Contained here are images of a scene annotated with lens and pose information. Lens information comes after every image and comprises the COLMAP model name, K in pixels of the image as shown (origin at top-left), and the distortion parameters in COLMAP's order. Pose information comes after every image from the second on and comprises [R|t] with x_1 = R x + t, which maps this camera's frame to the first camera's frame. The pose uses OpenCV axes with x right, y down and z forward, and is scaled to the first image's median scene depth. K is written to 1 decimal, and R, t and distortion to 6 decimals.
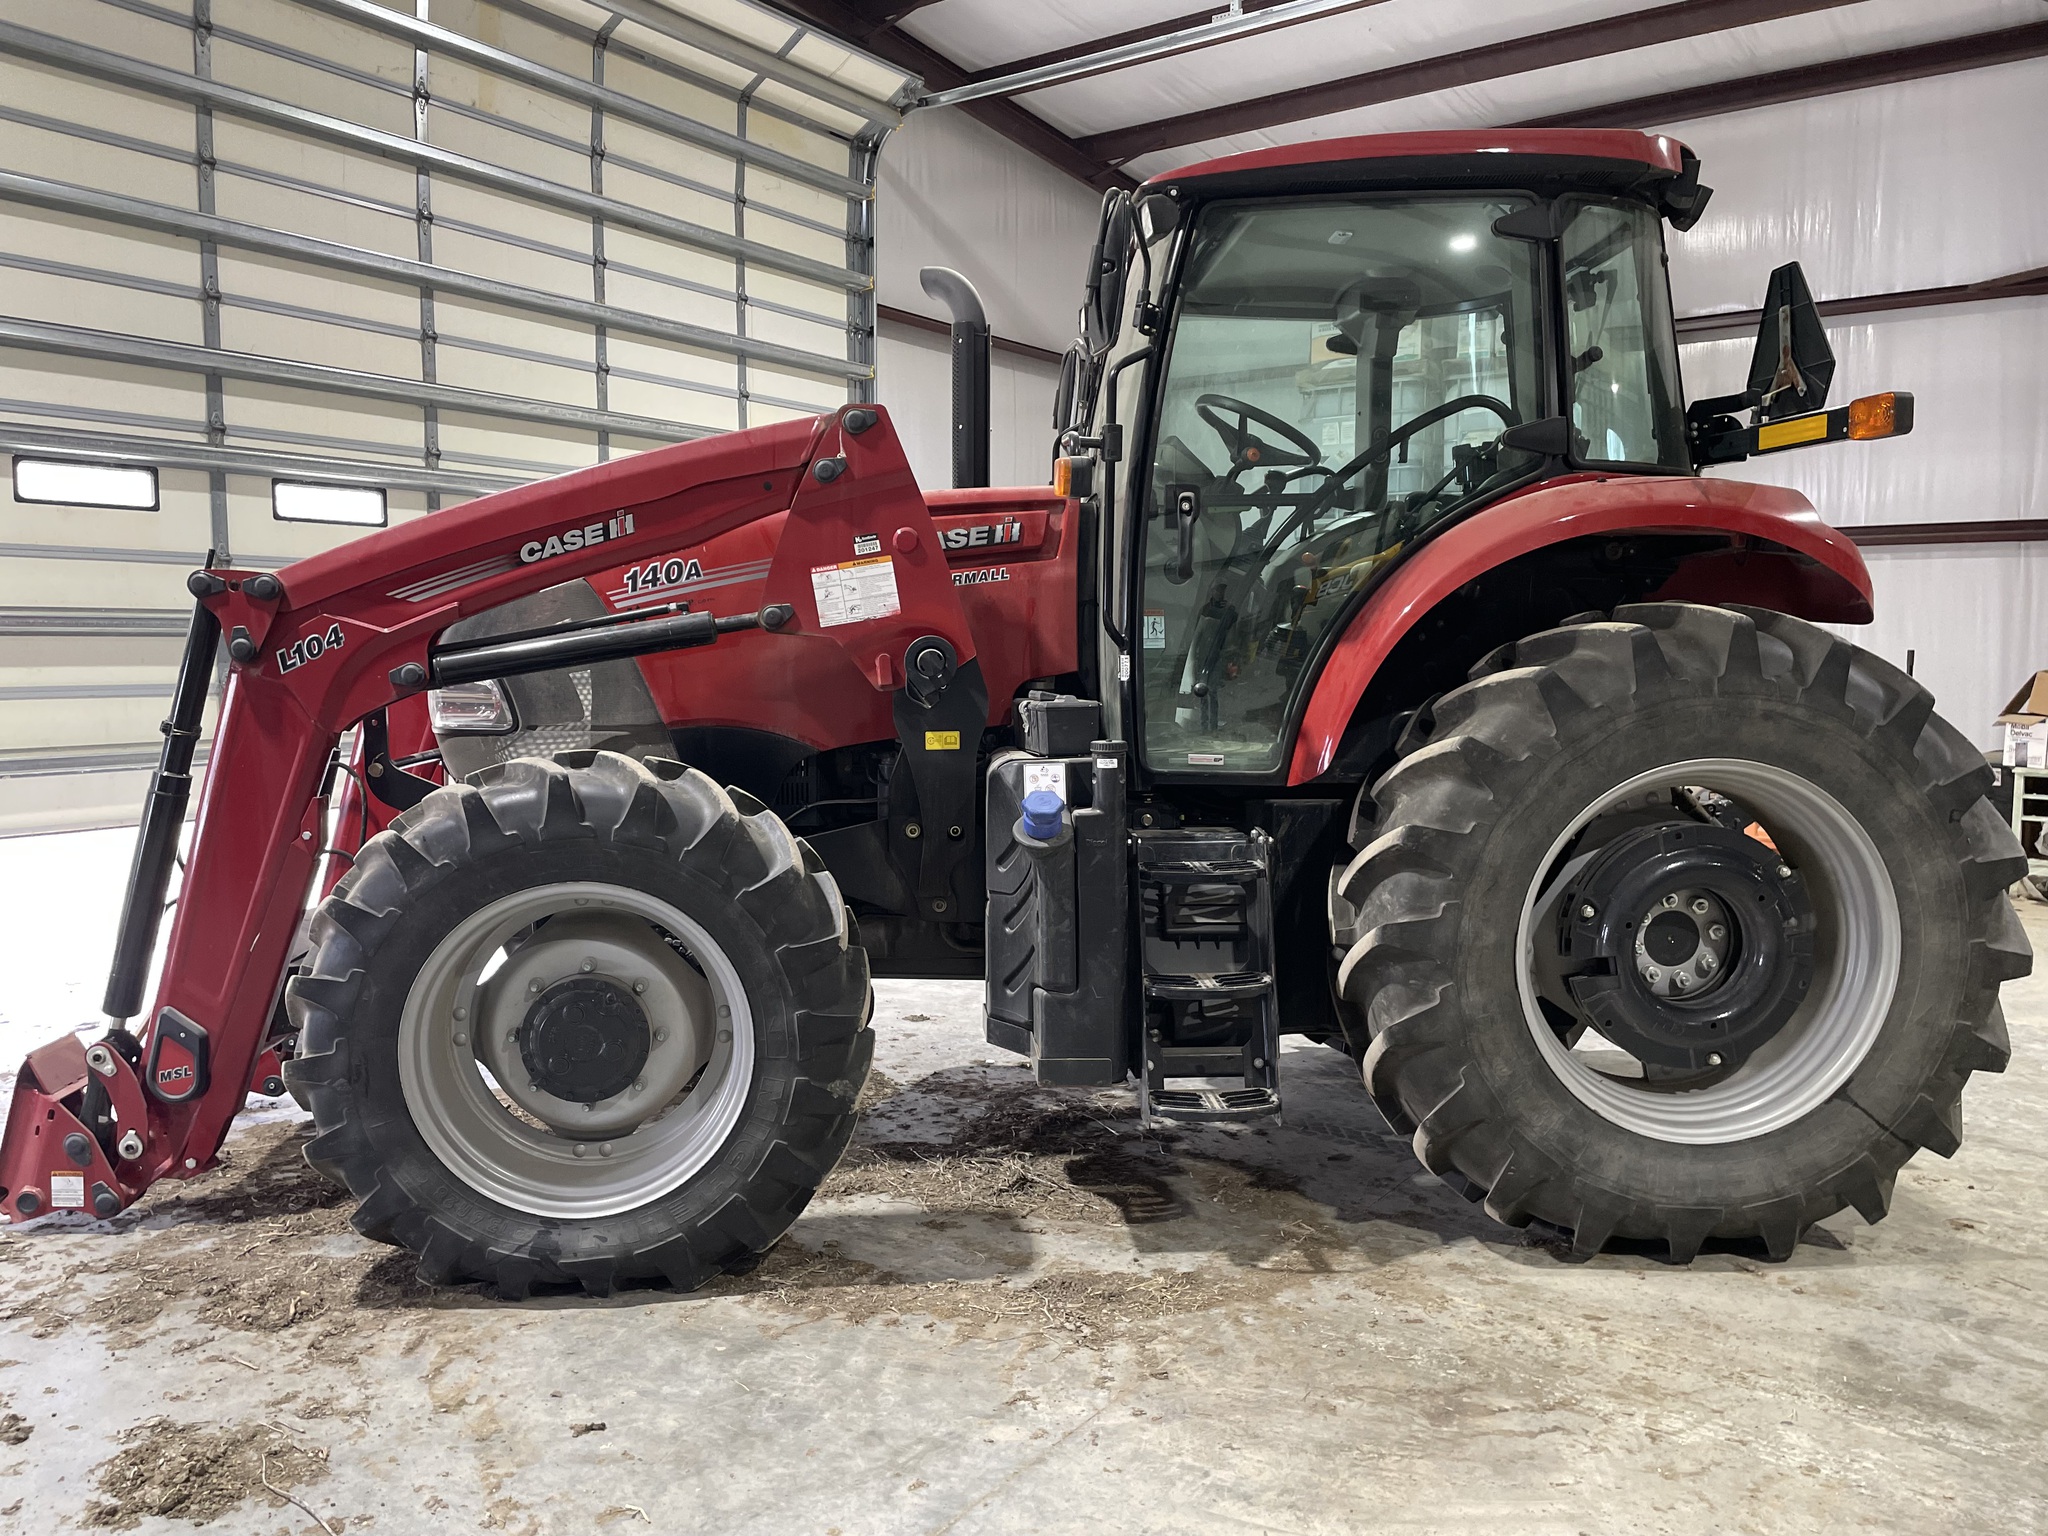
lens RADIAL K [[1528.1, 0, 995.1], [0, 1528.1, 768.3], [0, 0, 1]] dist [0.083246, -0.108155]
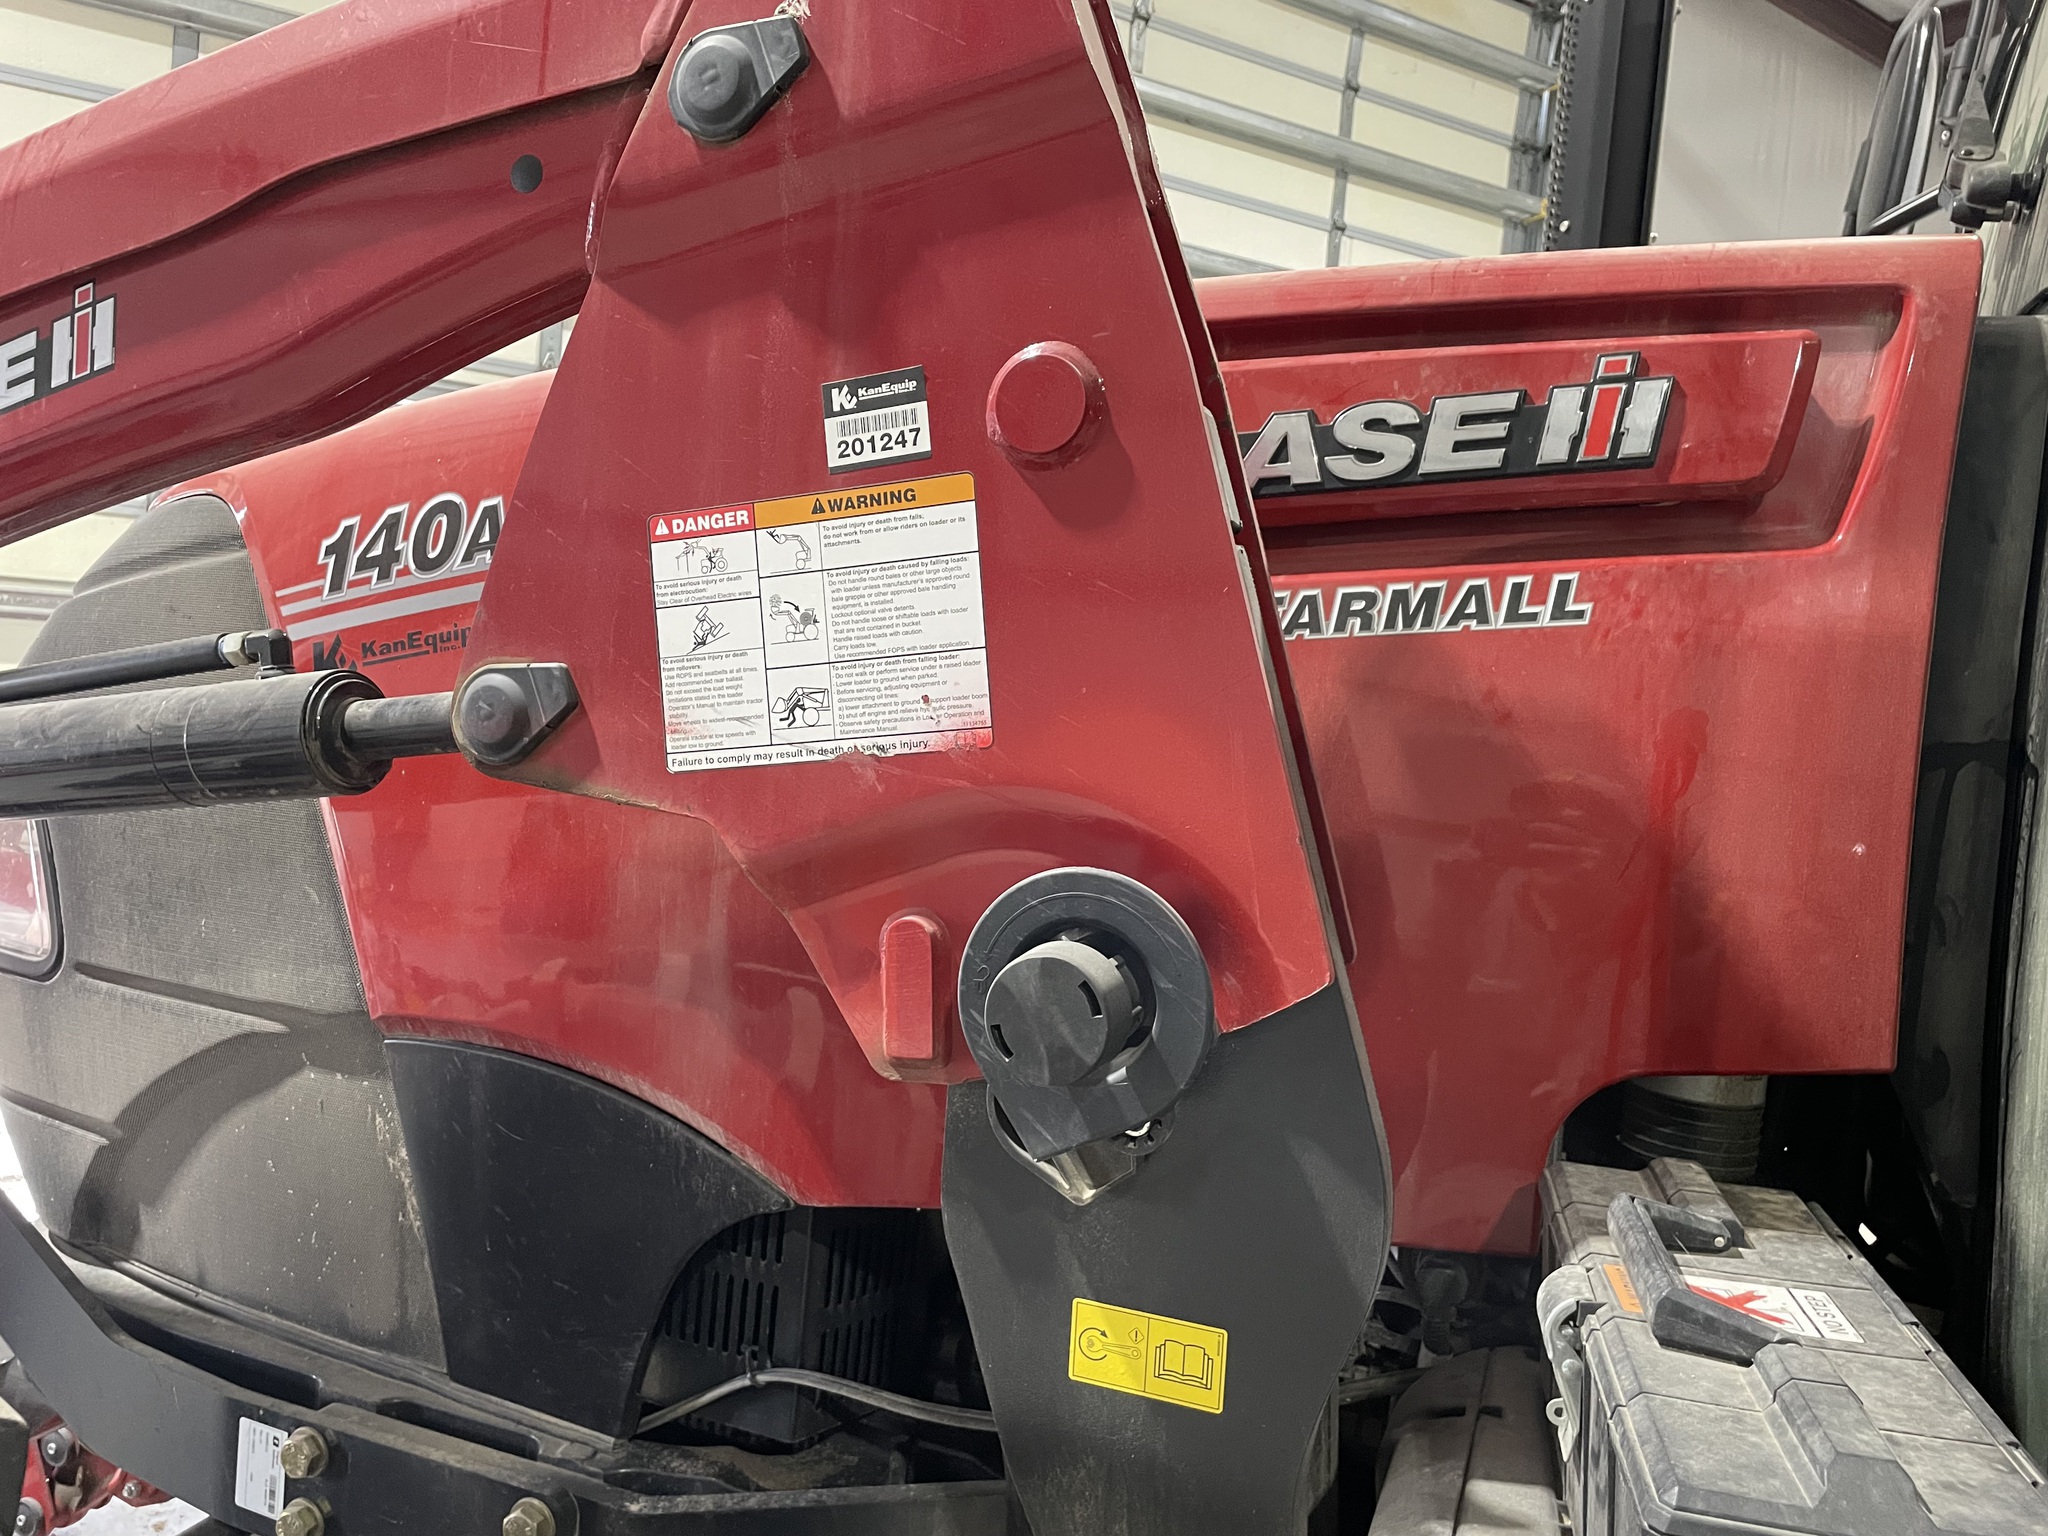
lens RADIAL K [[1551.2, 0, 1026.9], [0, 1551.2, 759.3], [0, 0, 1]] dist [0.089599, -0.116116]
pose [[0.912730, 0.095113, -0.397338, 0.027881], [-0.112511, 0.993436, -0.020647, -0.090191], [0.392766, 0.063550, 0.917440, 0.760722]]
